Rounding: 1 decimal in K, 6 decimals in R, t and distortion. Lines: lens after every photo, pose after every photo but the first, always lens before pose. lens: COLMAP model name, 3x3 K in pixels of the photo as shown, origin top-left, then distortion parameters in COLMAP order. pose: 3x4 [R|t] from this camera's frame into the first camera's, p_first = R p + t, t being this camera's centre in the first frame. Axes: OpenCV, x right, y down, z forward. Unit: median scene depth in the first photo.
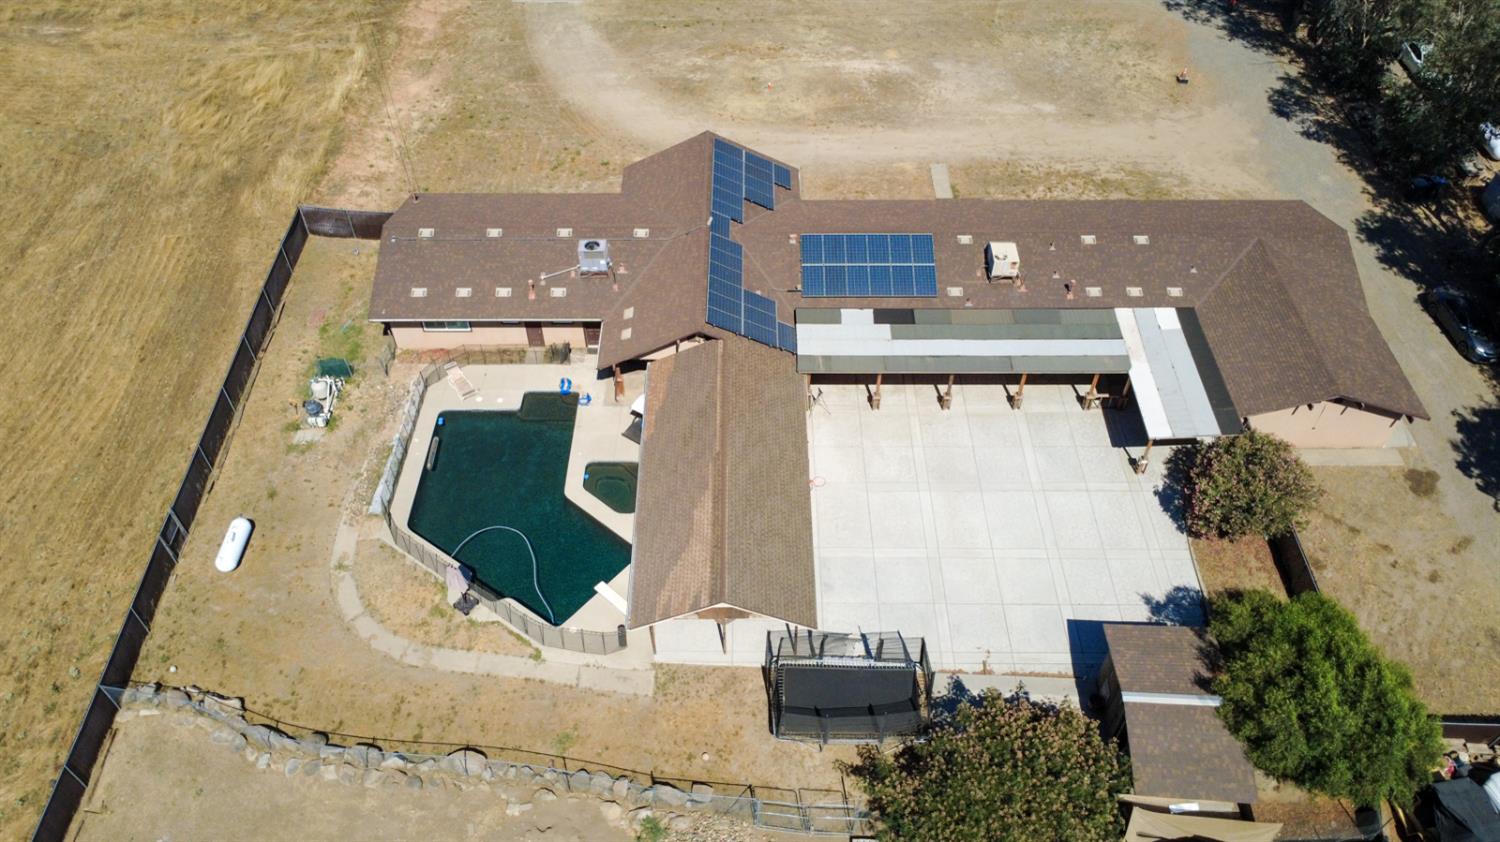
lens RADIAL K [[1094.4, 0, 752.1], [0, 1094.4, 420.0], [0, 0, 1]] dist [0.002551, -0.004635]
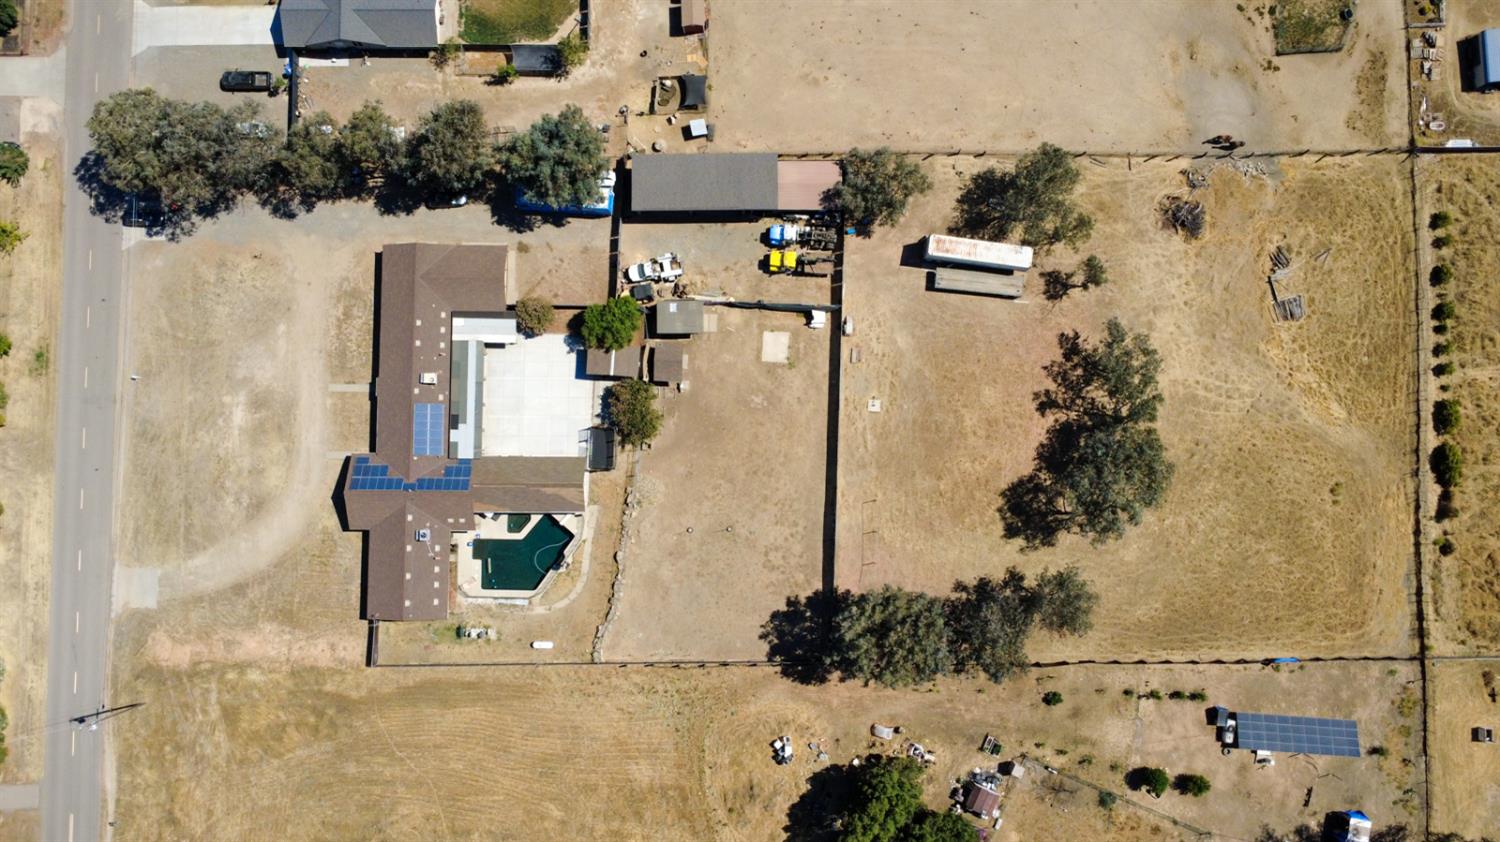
lens RADIAL K [[1115.8, 0, 772.2], [0, 1115.8, 420.3], [0, 0, 1]] dist [0.001542, -0.004501]
pose [[0.009044, -0.998306, 0.057470, -0.018789], [0.725932, 0.046081, 0.686221, -1.506294], [-0.687707, 0.035513, 0.725119, -1.634243]]
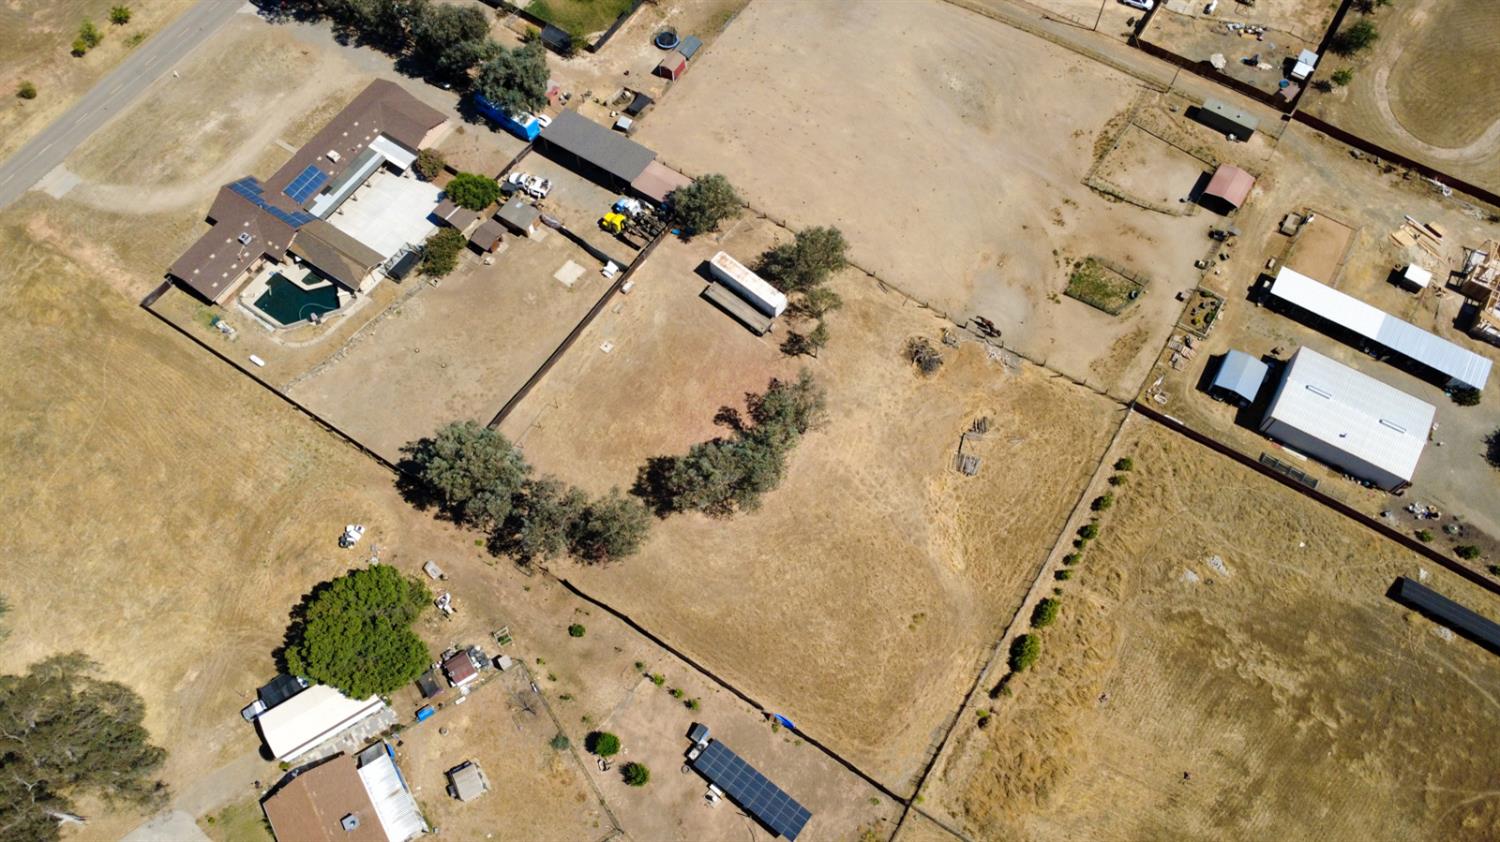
lens RADIAL K [[1115.8, 0, 772.2], [0, 1115.8, 420.3], [0, 0, 1]] dist [0.001542, -0.004501]
pose [[0.547212, -0.748284, 0.375007, -1.015583], [0.611172, 0.663341, 0.431795, -0.290830], [-0.571863, -0.007089, 0.820318, -2.838681]]
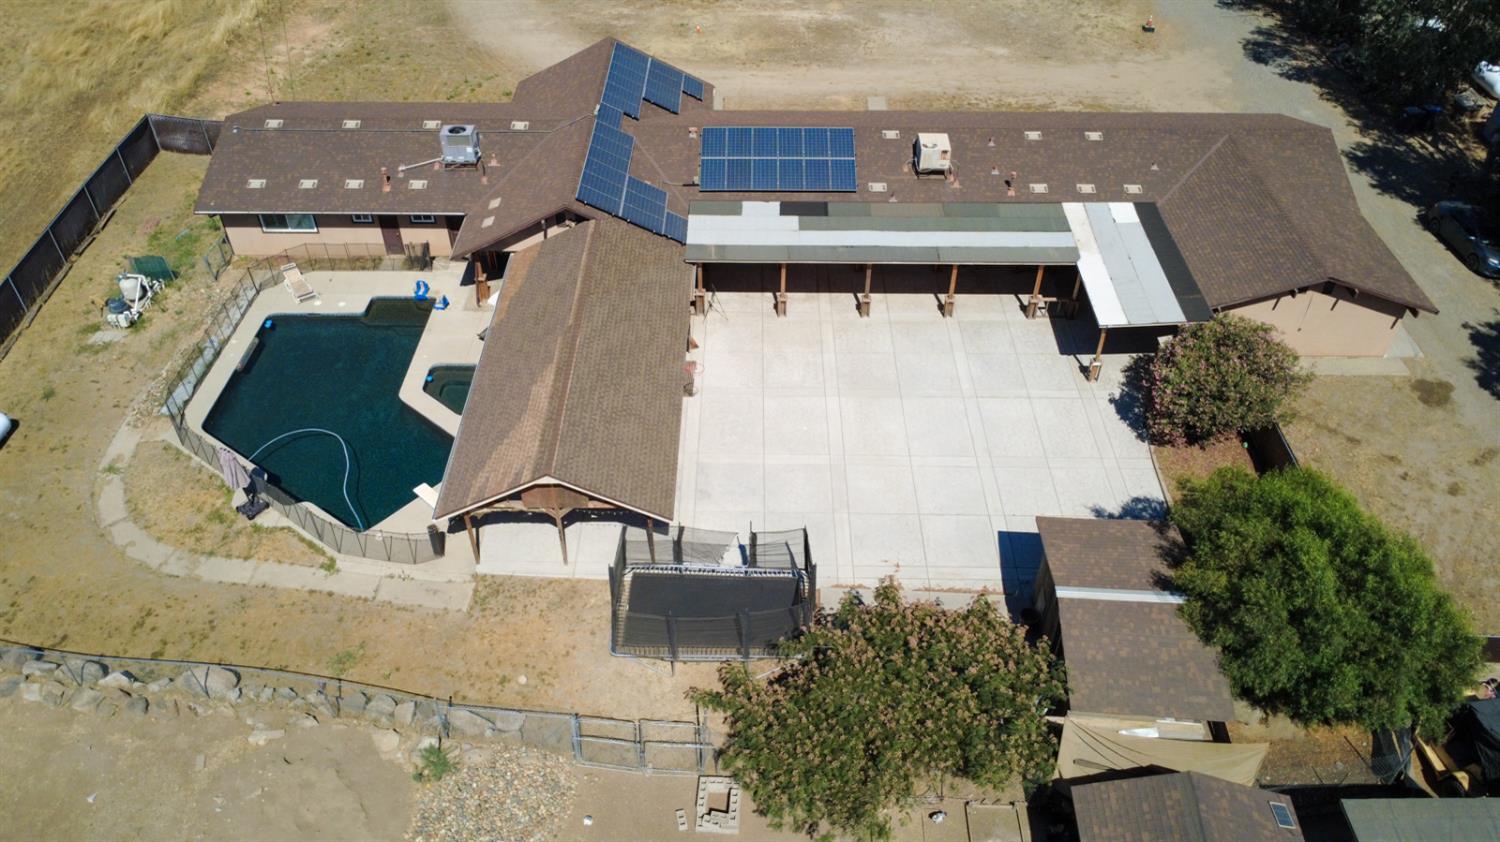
lens RADIAL K [[1094.4, 0, 752.1], [0, 1094.4, 420.0], [0, 0, 1]] dist [0.002551, -0.004635]
pose [[0.999959, 0.007779, -0.004725, 0.100415], [-0.008217, 0.994857, -0.100955, 0.166531], [0.003915, 0.100989, 0.994880, 0.175591]]
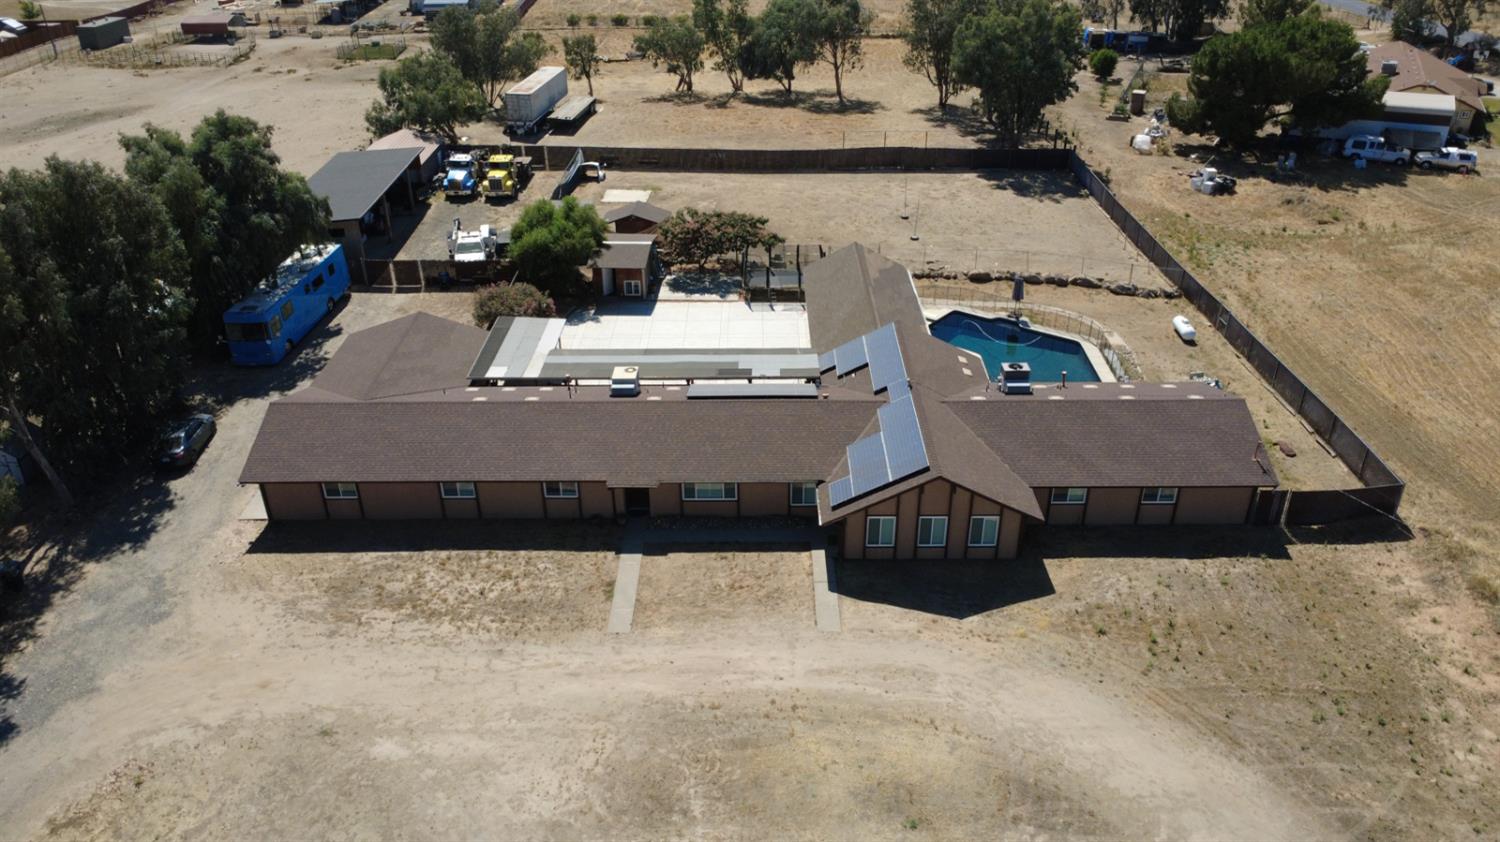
lens RADIAL K [[1094.4, 0, 752.1], [0, 1094.4, 420.0], [0, 0, 1]] dist [0.002551, -0.004635]
pose [[-0.999927, 0.004803, 0.011105, 0.103995], [0.011917, 0.232608, 0.972498, -1.269808], [0.002088, 0.972559, -0.232648, 1.397807]]
